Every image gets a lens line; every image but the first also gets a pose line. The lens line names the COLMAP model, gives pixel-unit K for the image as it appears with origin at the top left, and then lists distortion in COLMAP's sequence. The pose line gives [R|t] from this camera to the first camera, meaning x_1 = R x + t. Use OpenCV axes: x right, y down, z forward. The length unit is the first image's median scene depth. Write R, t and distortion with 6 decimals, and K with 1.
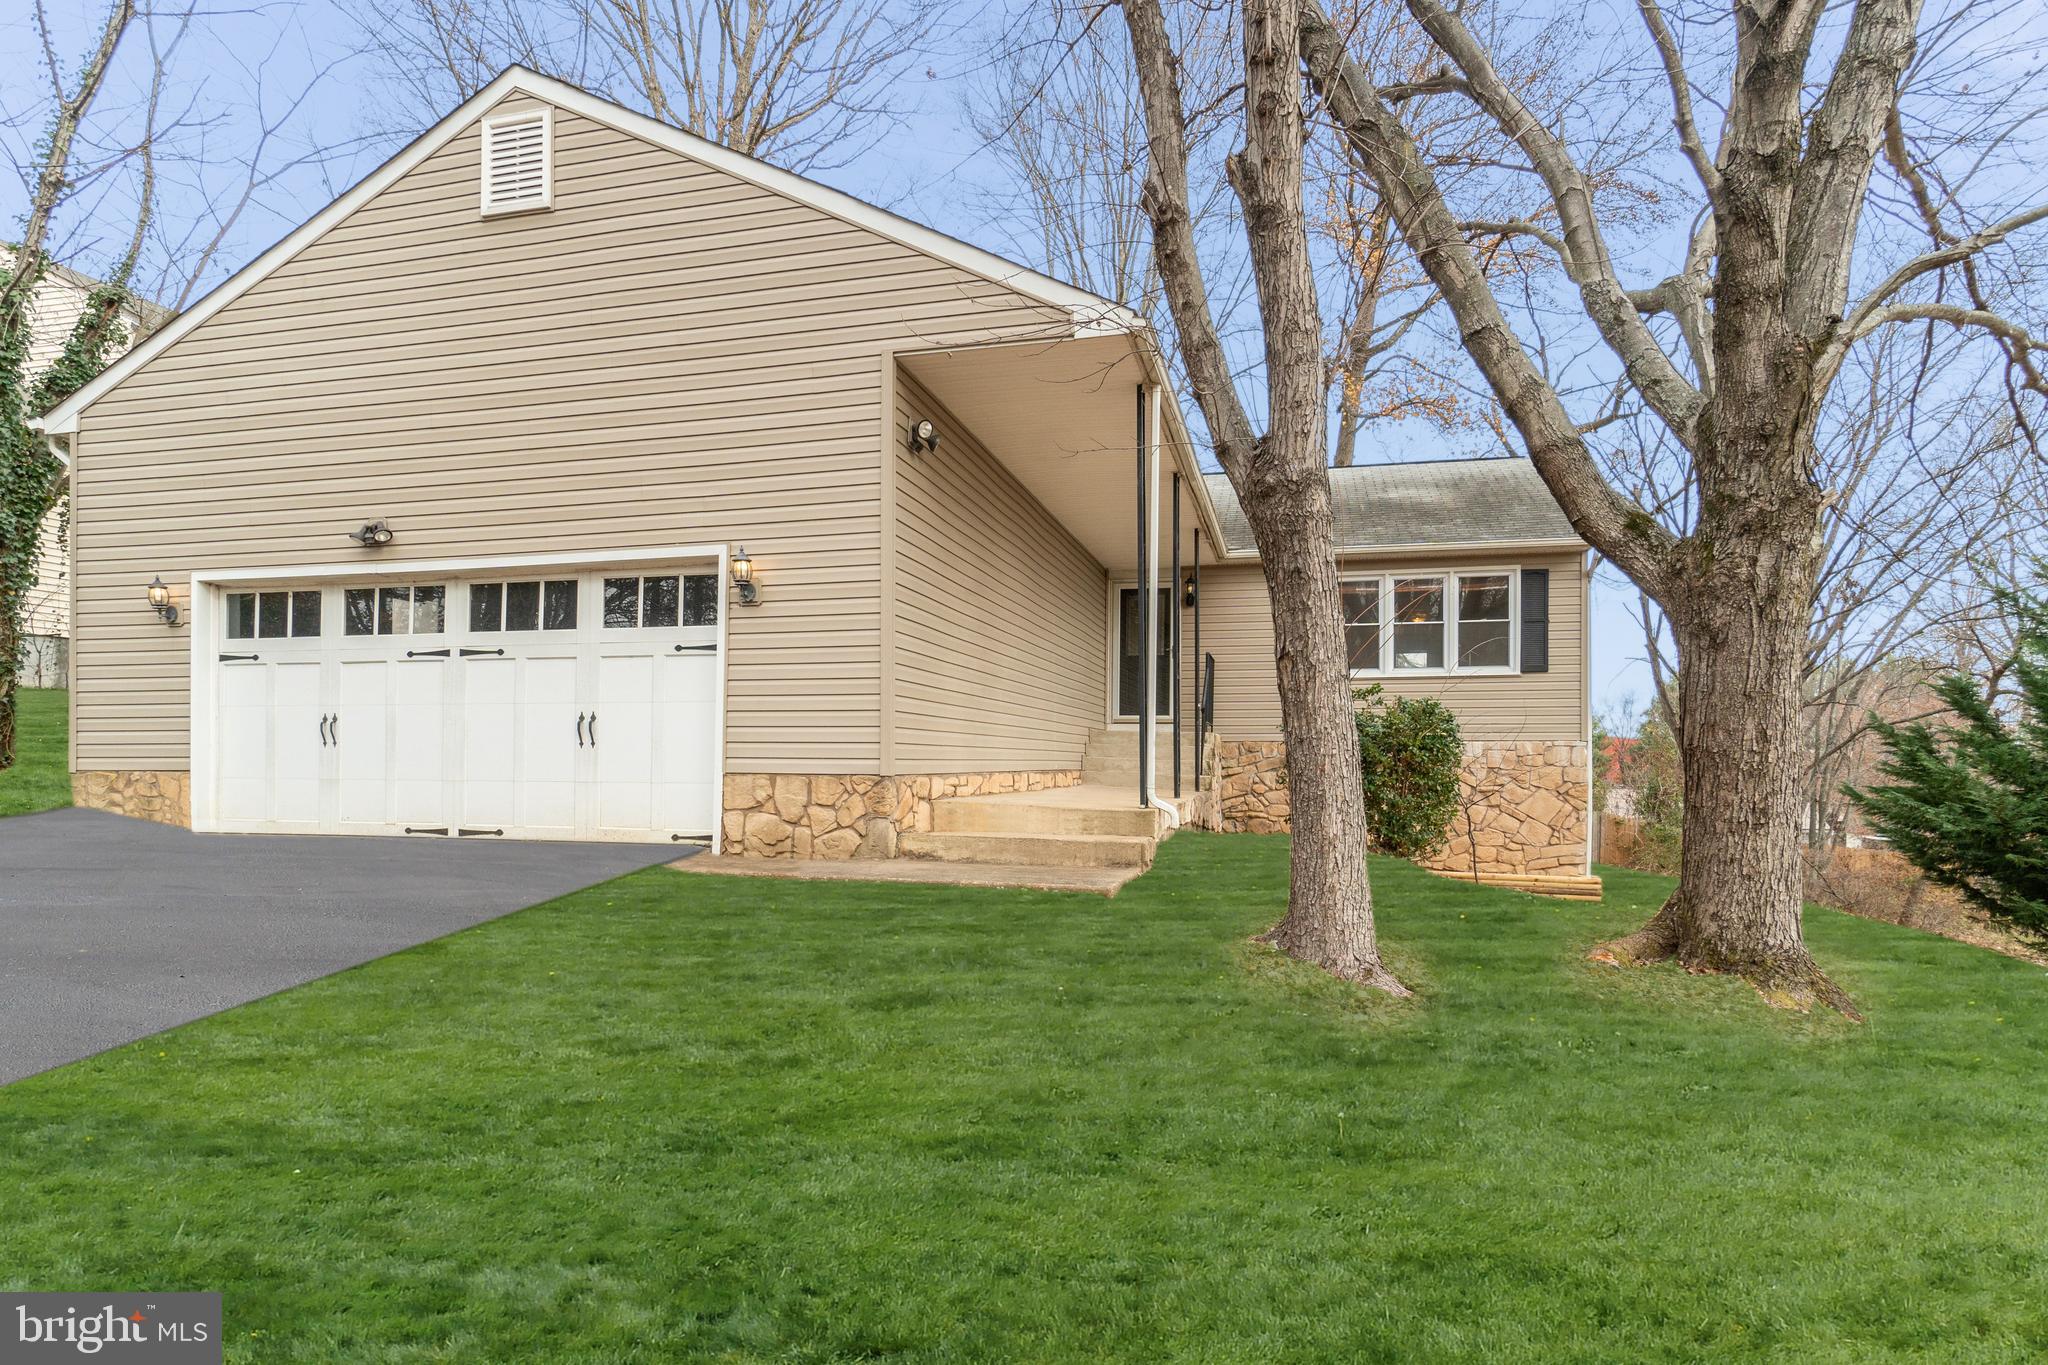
lens RADIAL K [[1118.6, 0, 1026.3], [0, 1118.6, 753.9], [0, 0, 1]] dist [-0.016008, 0.013144]
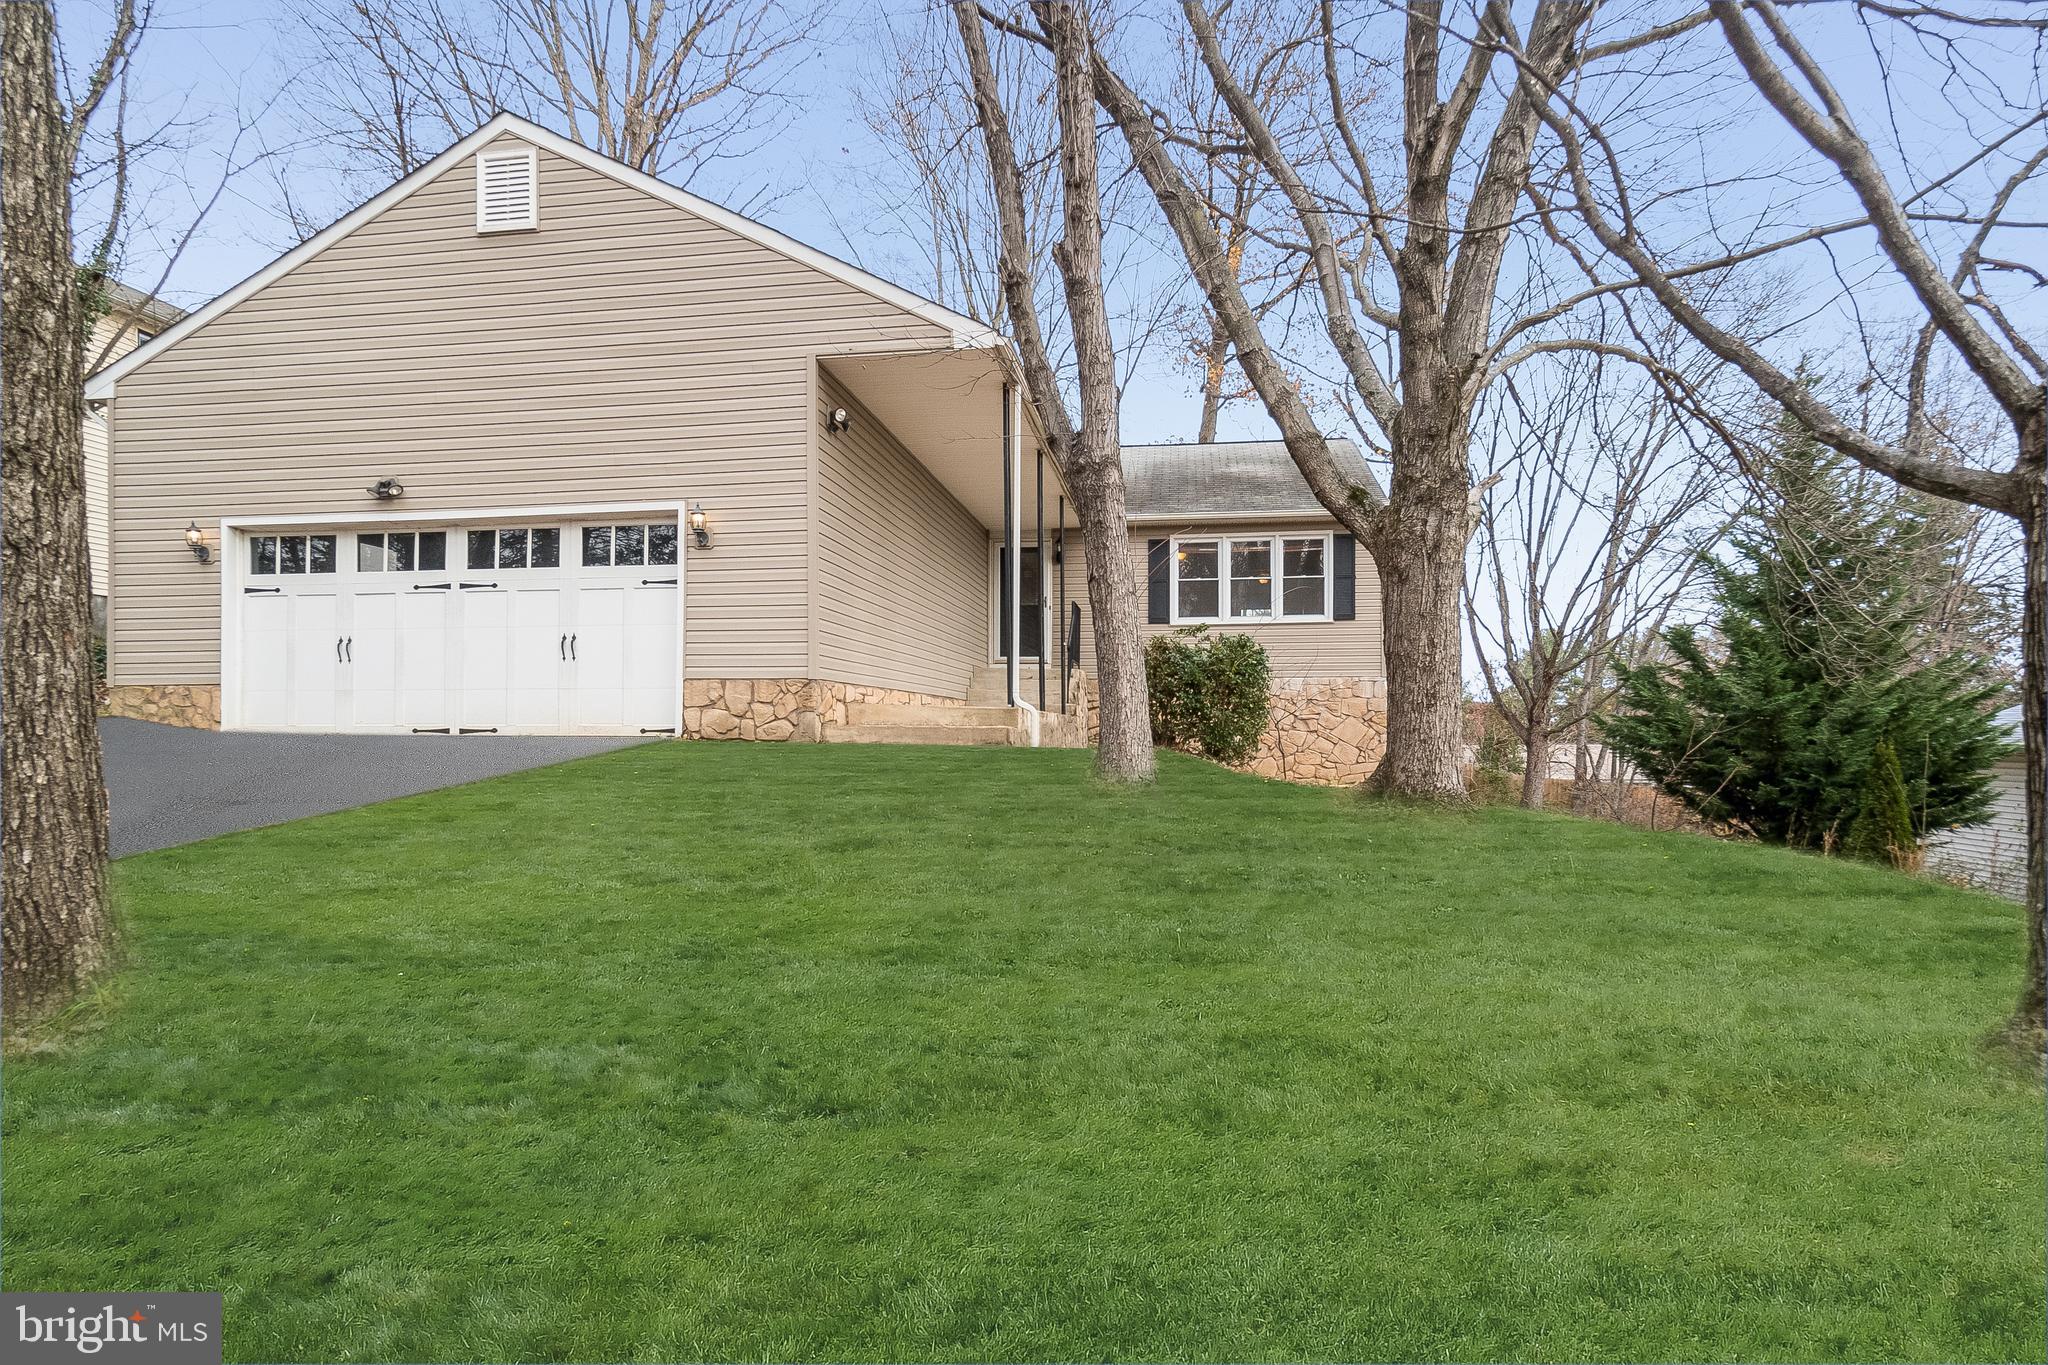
lens RADIAL K [[1130.0, 0, 1017.8], [0, 1130.0, 743.3], [0, 0, 1]] dist [0.001593, -0.013582]
pose [[0.996302, -0.003338, 0.085858, 0.000948], [0.001918, 0.999860, 0.016618, 0.066141], [-0.085901, -0.016392, 0.996169, -0.313464]]
